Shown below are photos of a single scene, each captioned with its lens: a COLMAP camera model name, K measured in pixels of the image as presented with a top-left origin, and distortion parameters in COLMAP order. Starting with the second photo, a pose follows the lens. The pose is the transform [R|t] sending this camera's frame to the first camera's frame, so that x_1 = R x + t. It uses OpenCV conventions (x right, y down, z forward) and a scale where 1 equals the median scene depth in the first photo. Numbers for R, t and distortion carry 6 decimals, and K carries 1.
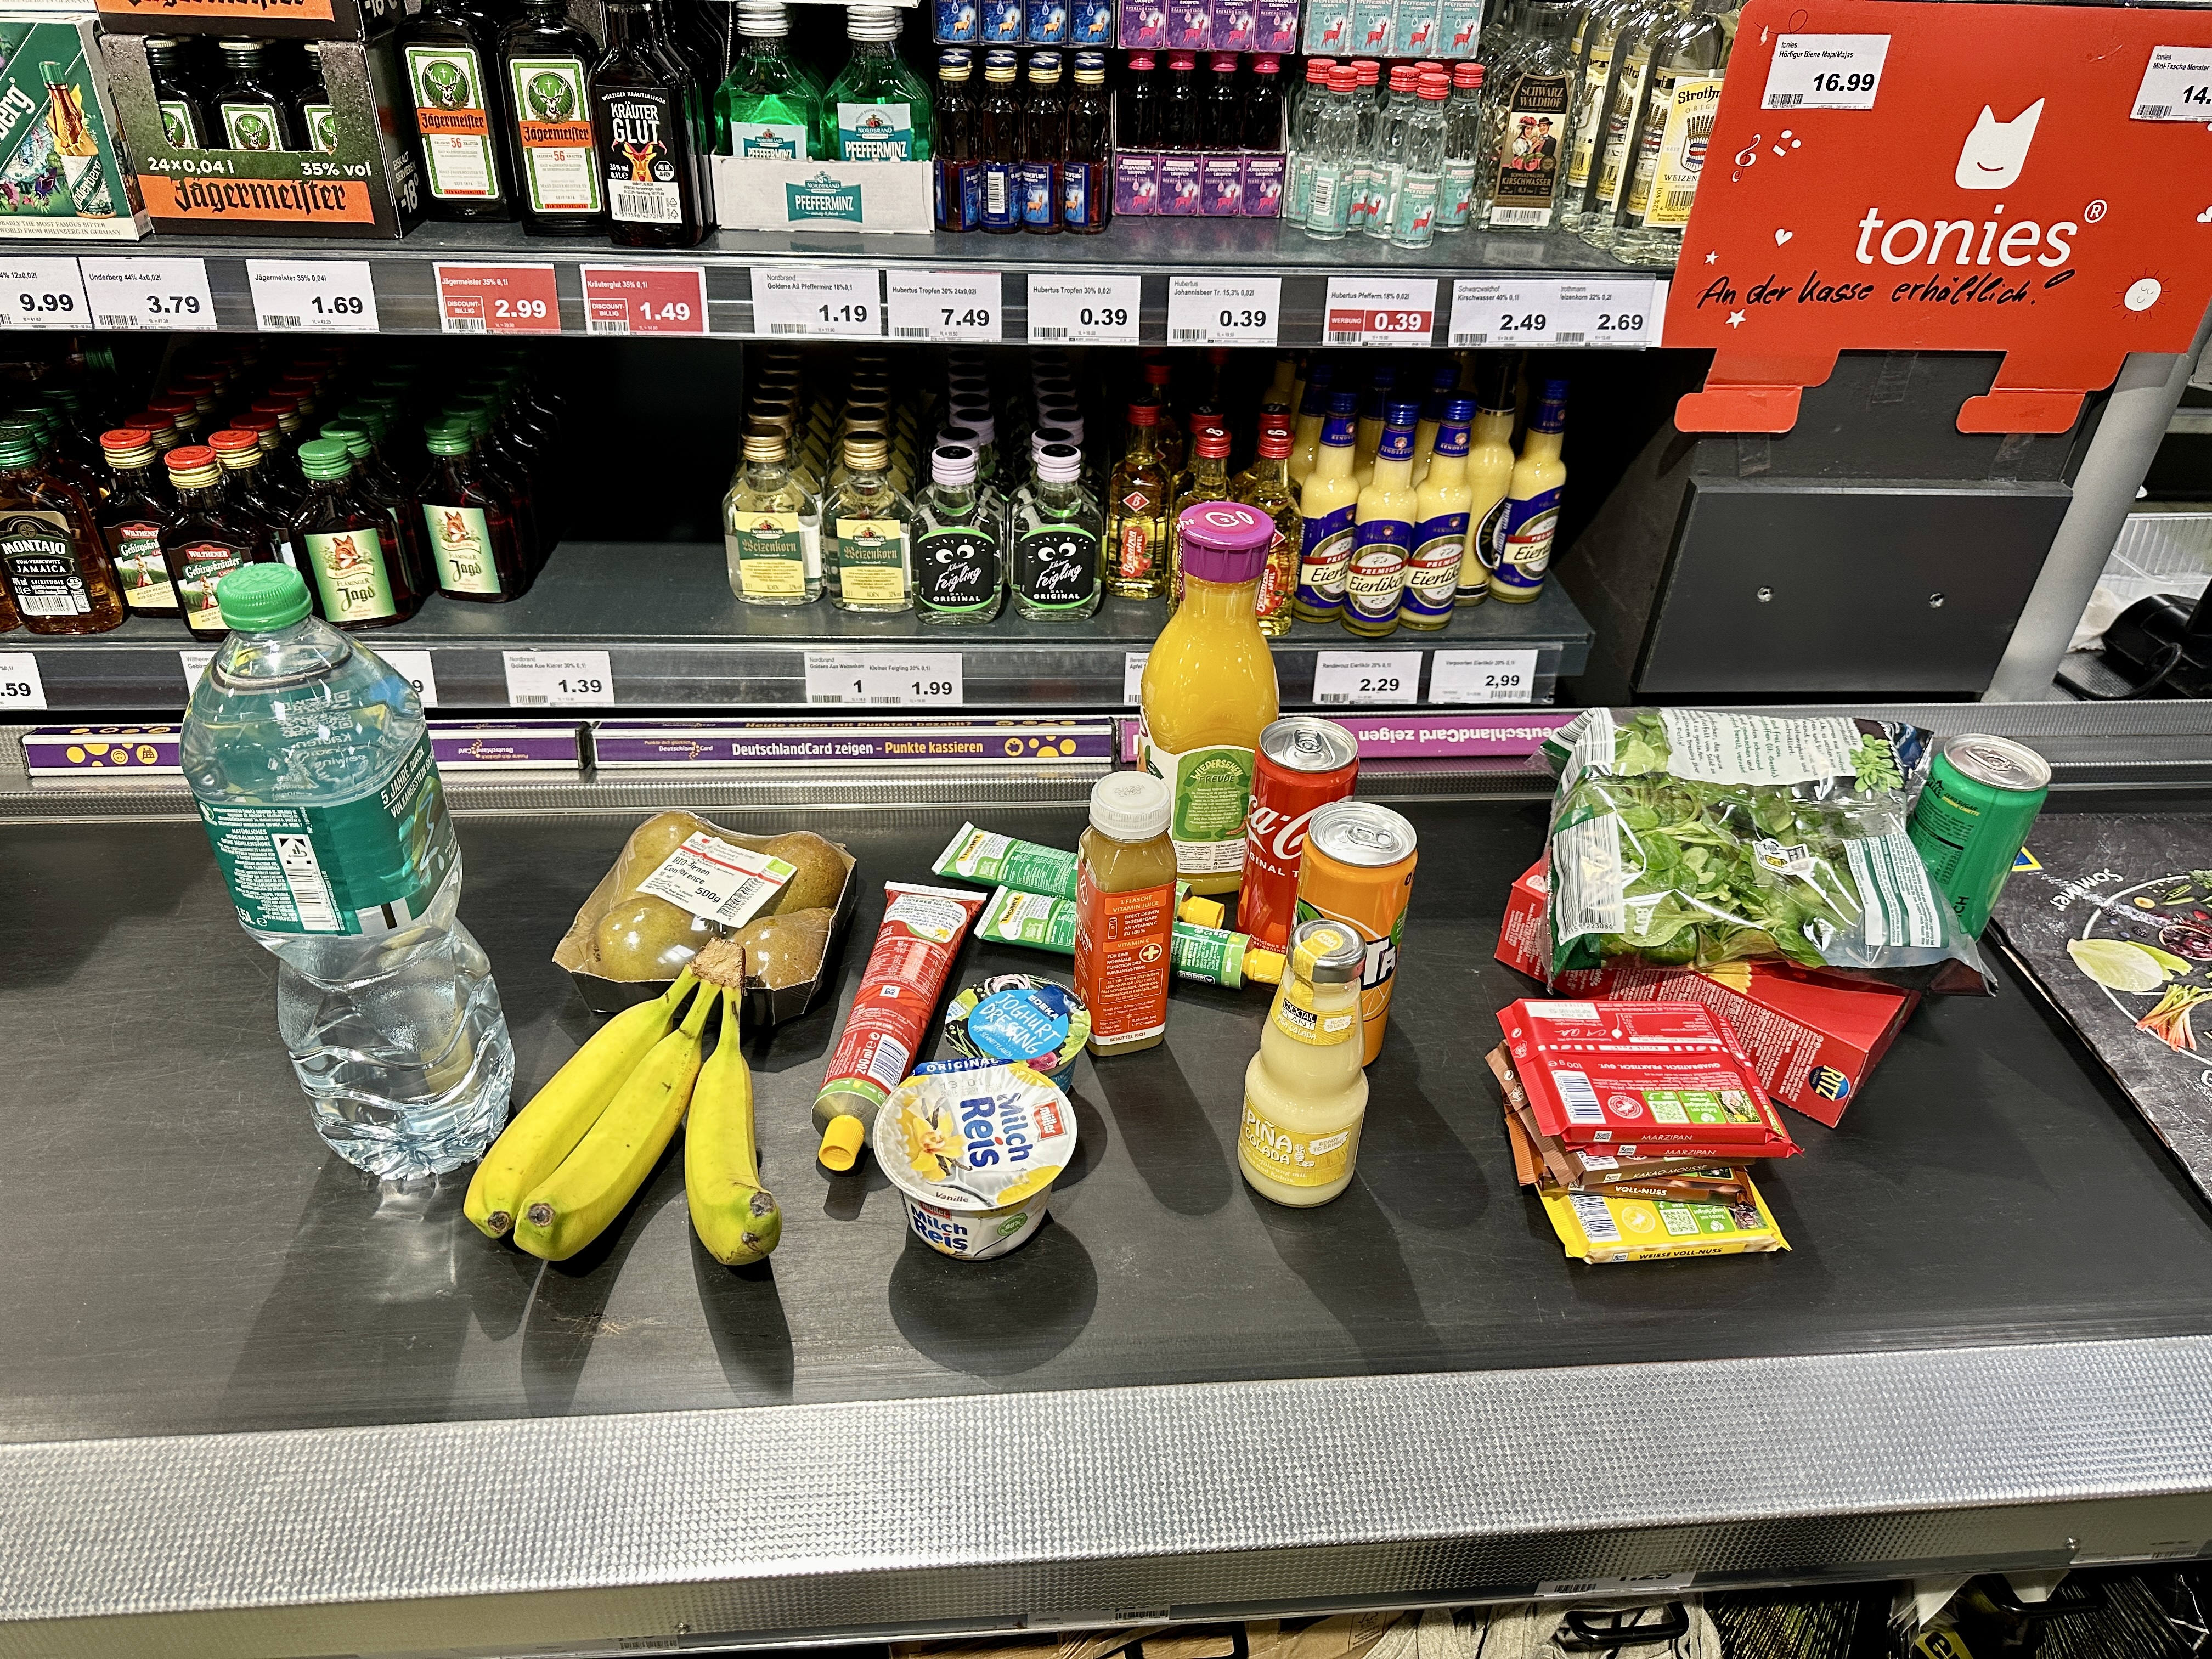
lens RADIAL K [[1594.2, 0, 1106.0], [0, 1594.2, 829.5], [0, 0, 1]] dist [-0.009628, -0.007368]
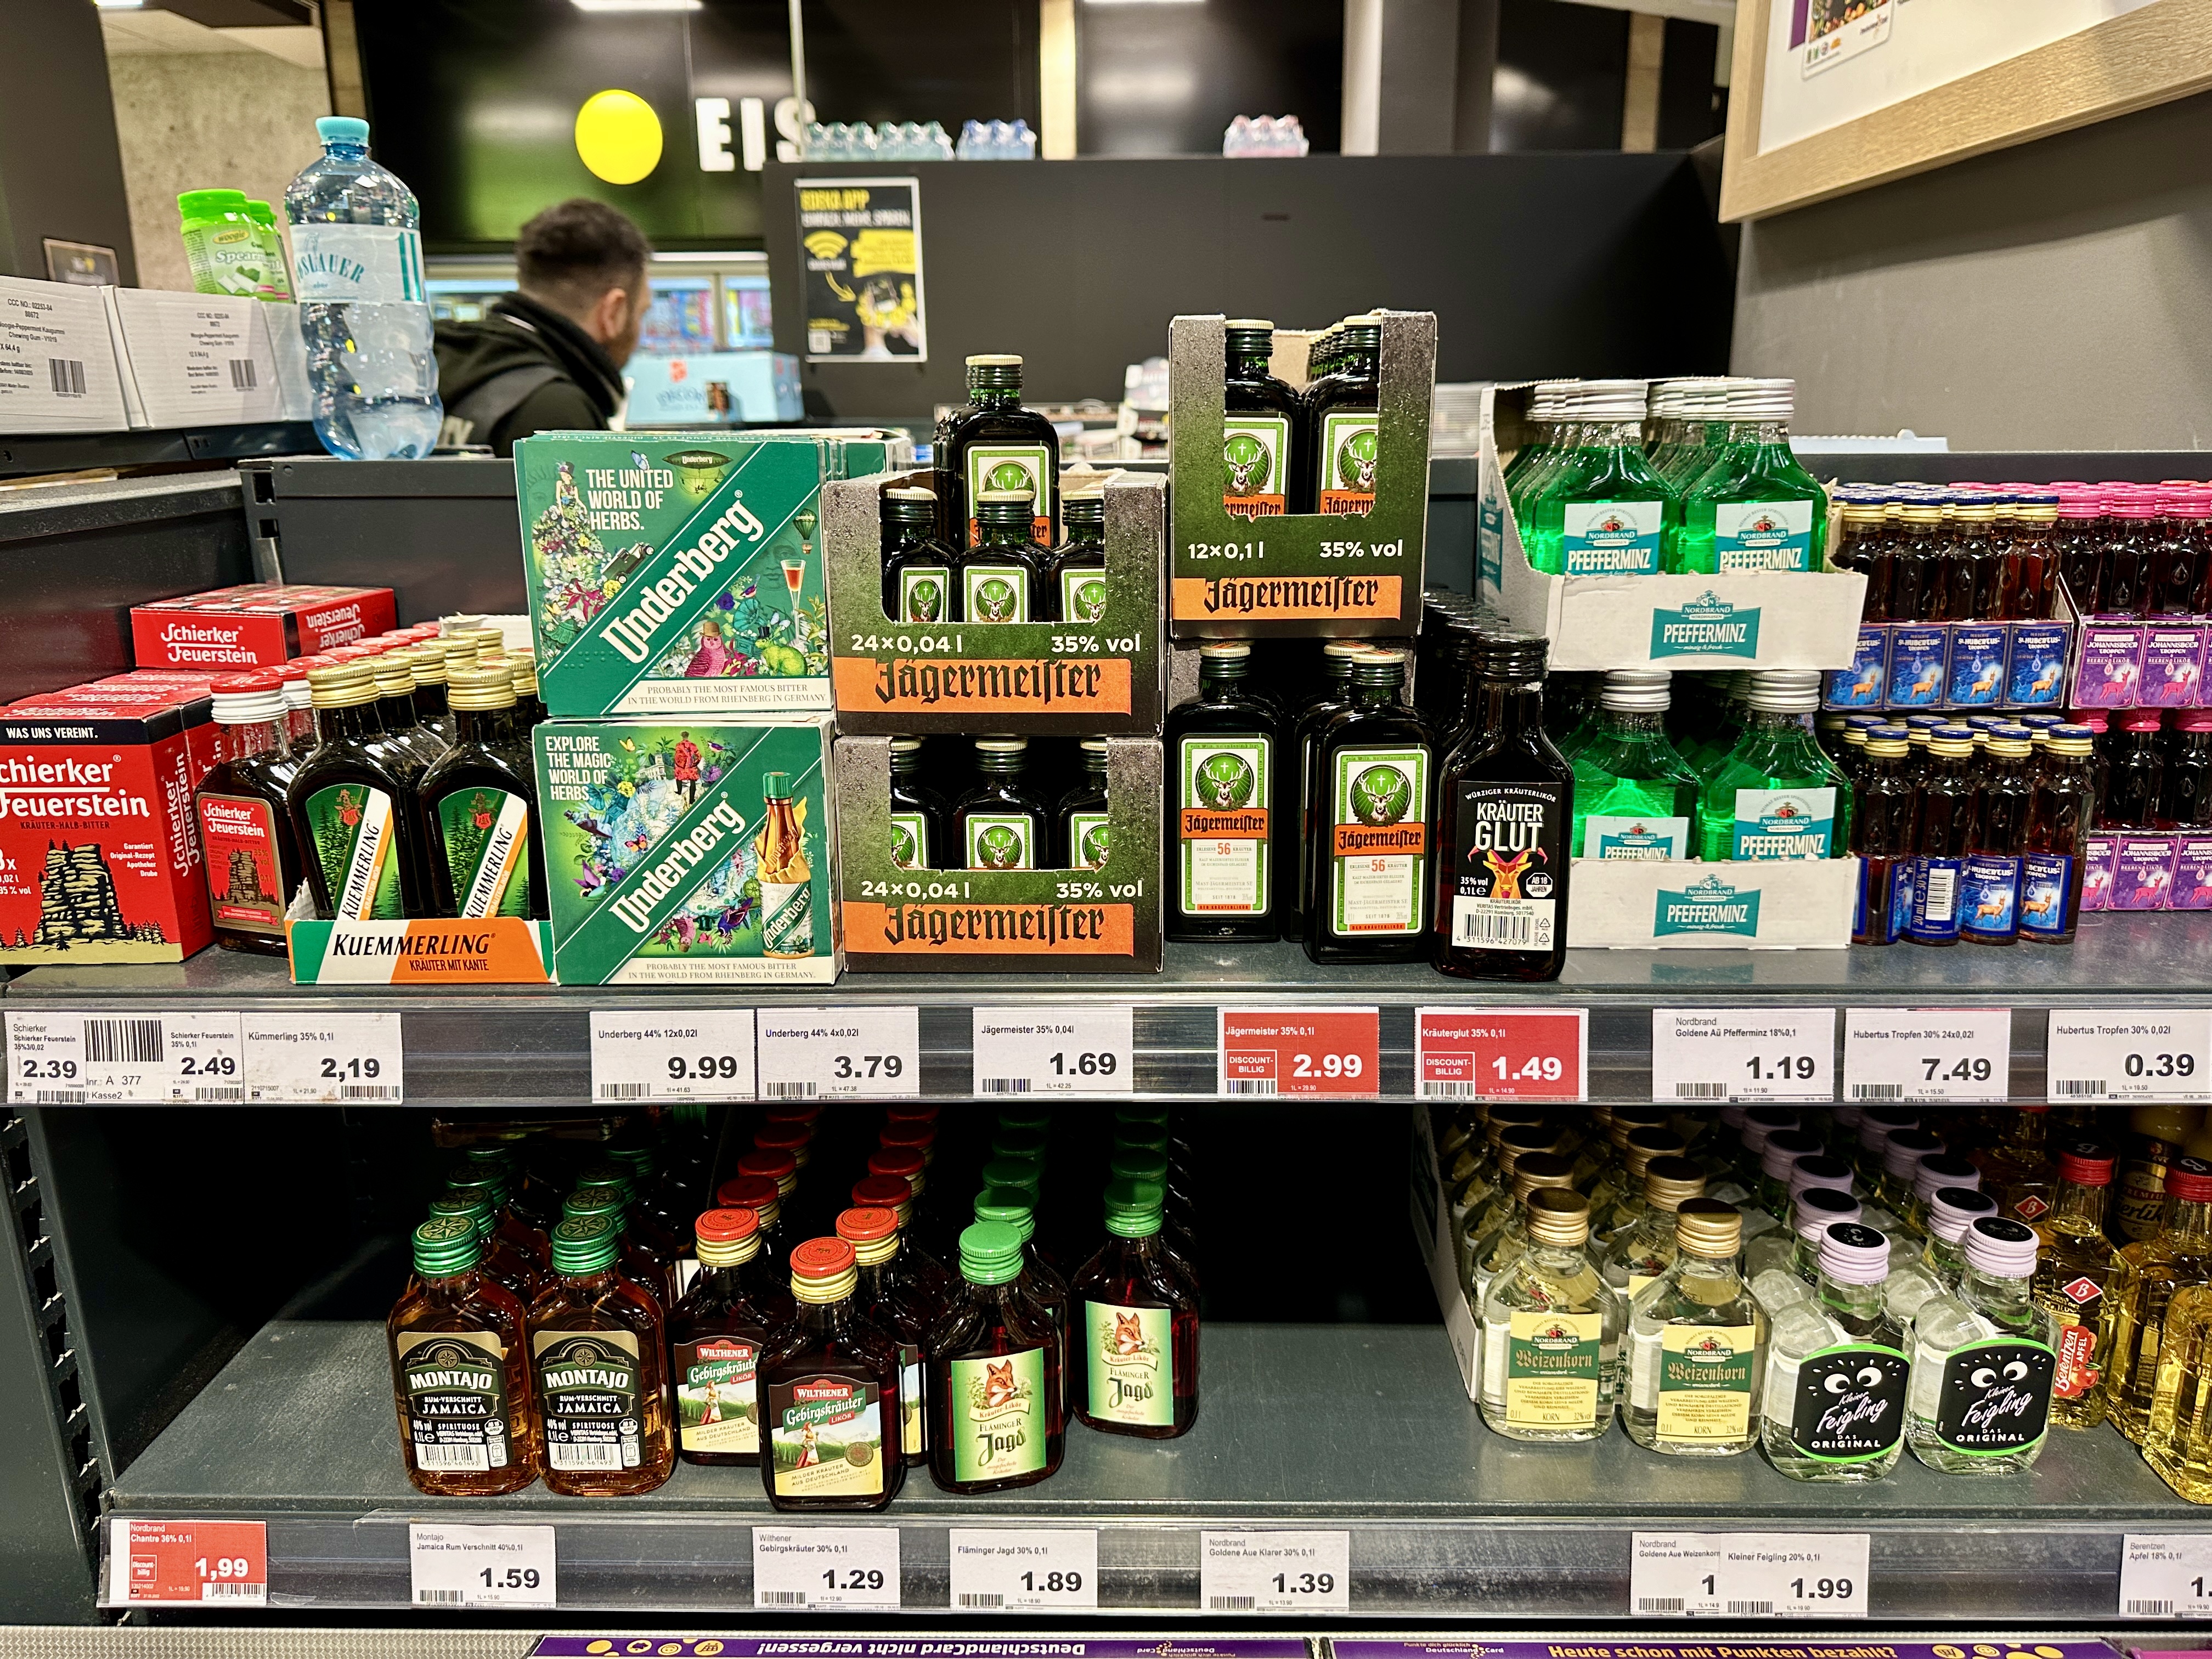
lens RADIAL K [[1539.5, 0, 1101.7], [0, 1539.5, 795.8], [0, 0, 1]] dist [0.167847, -0.392380]
pose [[0.993595, -0.027083, -0.109706, -0.388437], [-0.015561, 0.928810, -0.370230, -0.178331], [0.111923, 0.369566, 0.922439, 0.291024]]
